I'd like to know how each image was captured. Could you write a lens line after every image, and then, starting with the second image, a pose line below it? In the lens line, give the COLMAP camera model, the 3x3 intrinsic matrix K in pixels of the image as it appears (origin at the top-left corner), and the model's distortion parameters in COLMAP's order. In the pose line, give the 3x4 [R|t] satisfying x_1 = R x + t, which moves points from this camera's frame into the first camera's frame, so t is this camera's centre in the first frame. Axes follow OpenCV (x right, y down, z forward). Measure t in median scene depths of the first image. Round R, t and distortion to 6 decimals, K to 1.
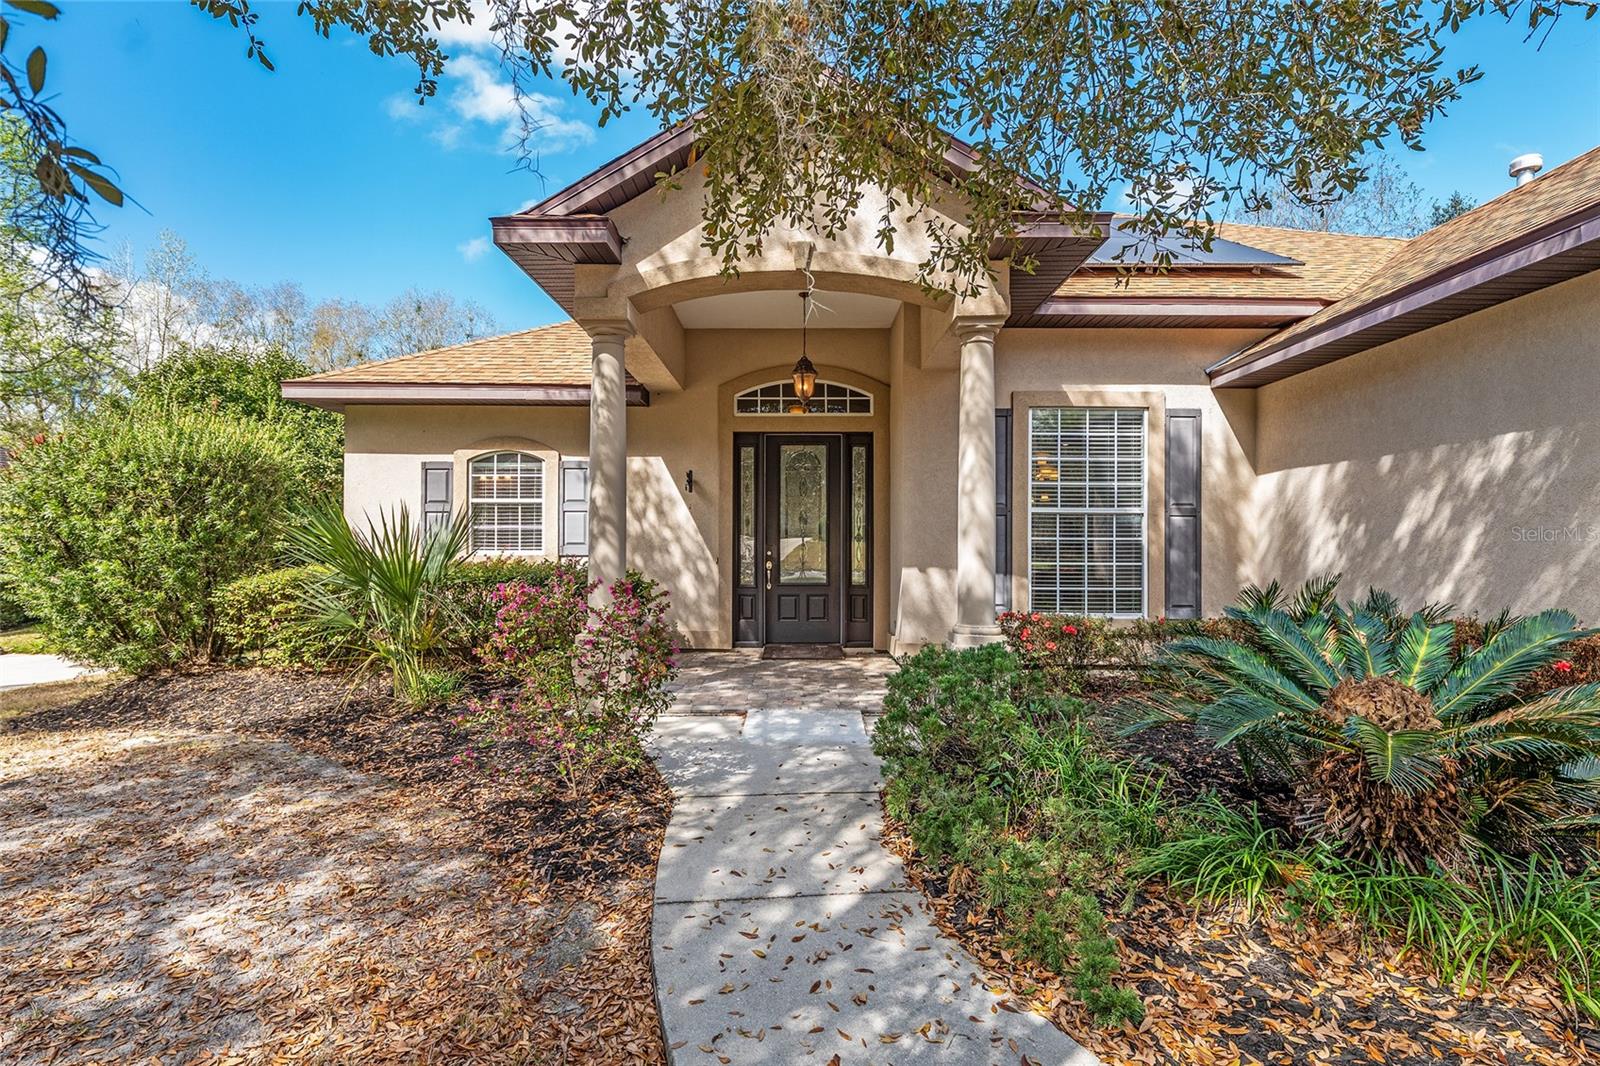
lens RADIAL K [[795.8, 0, 801.5], [0, 795.8, 527.9], [0, 0, 1]] dist [0.003121, -0.002063]
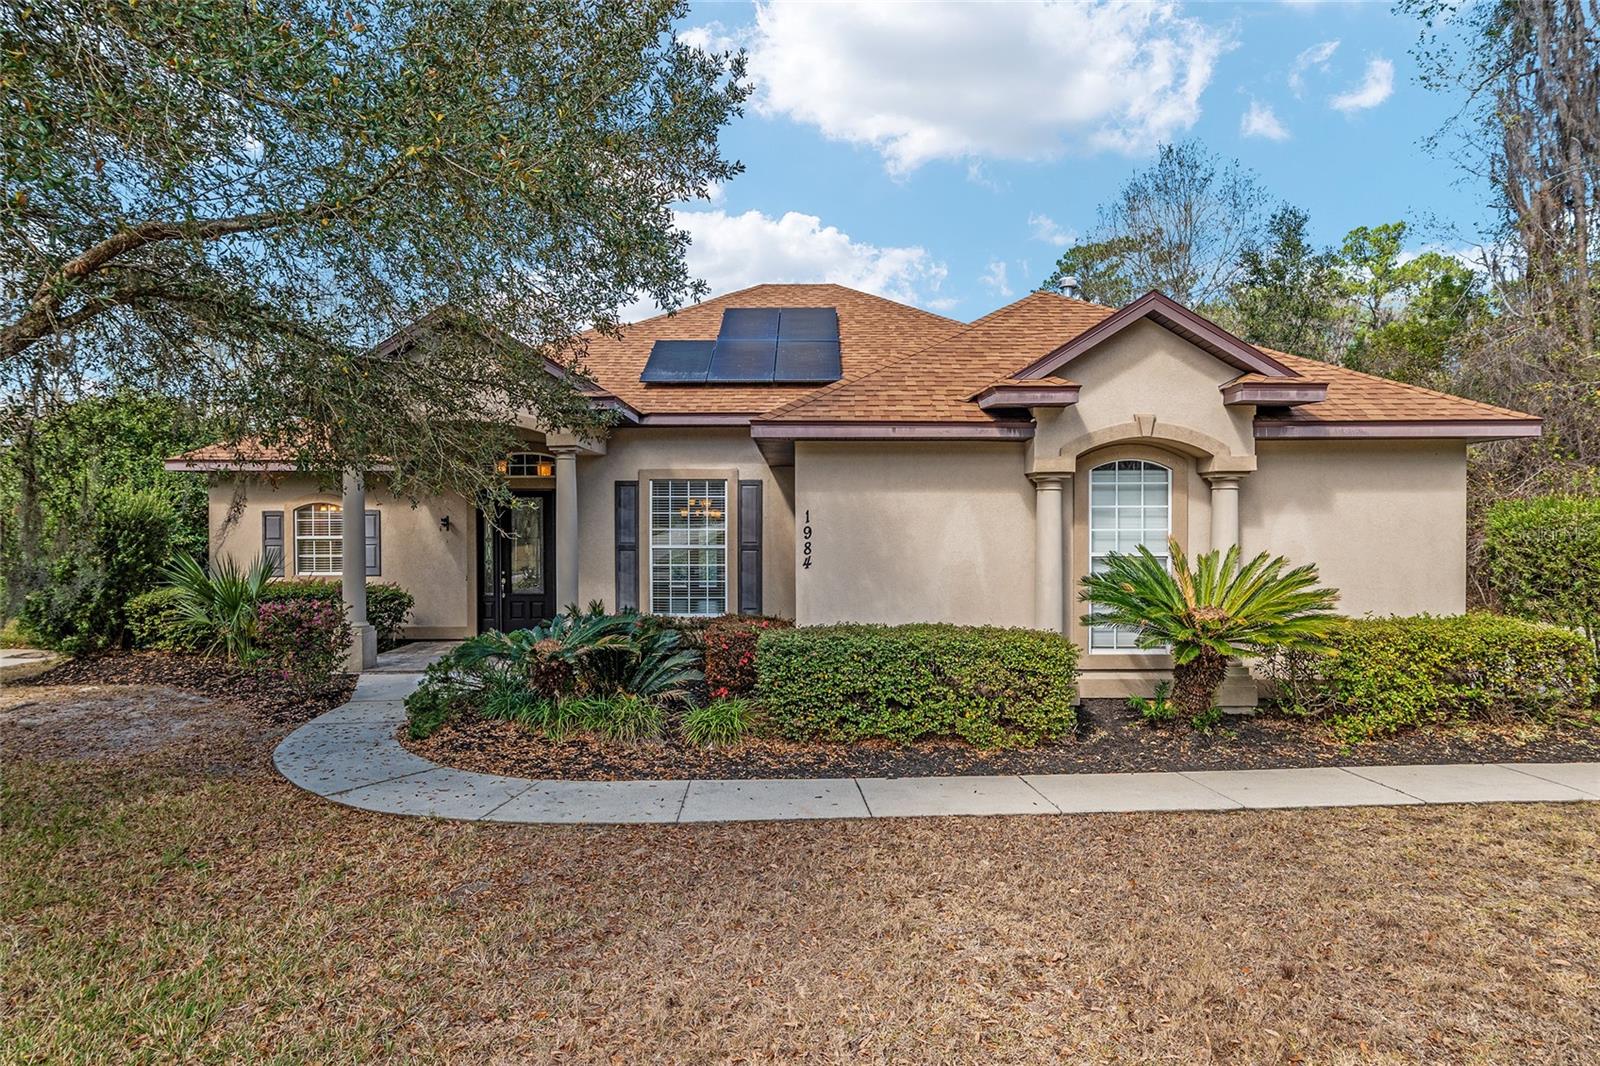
lens RADIAL K [[966.7, 0, 794.5], [0, 966.7, 531.1], [0, 0, 1]] dist [-0.001711, 0.003220]
pose [[0.999966, -0.006419, -0.005210, 0.601120], [0.006549, 0.999656, 0.025381, -0.102282], [0.005046, -0.025415, 0.999664, -0.905045]]
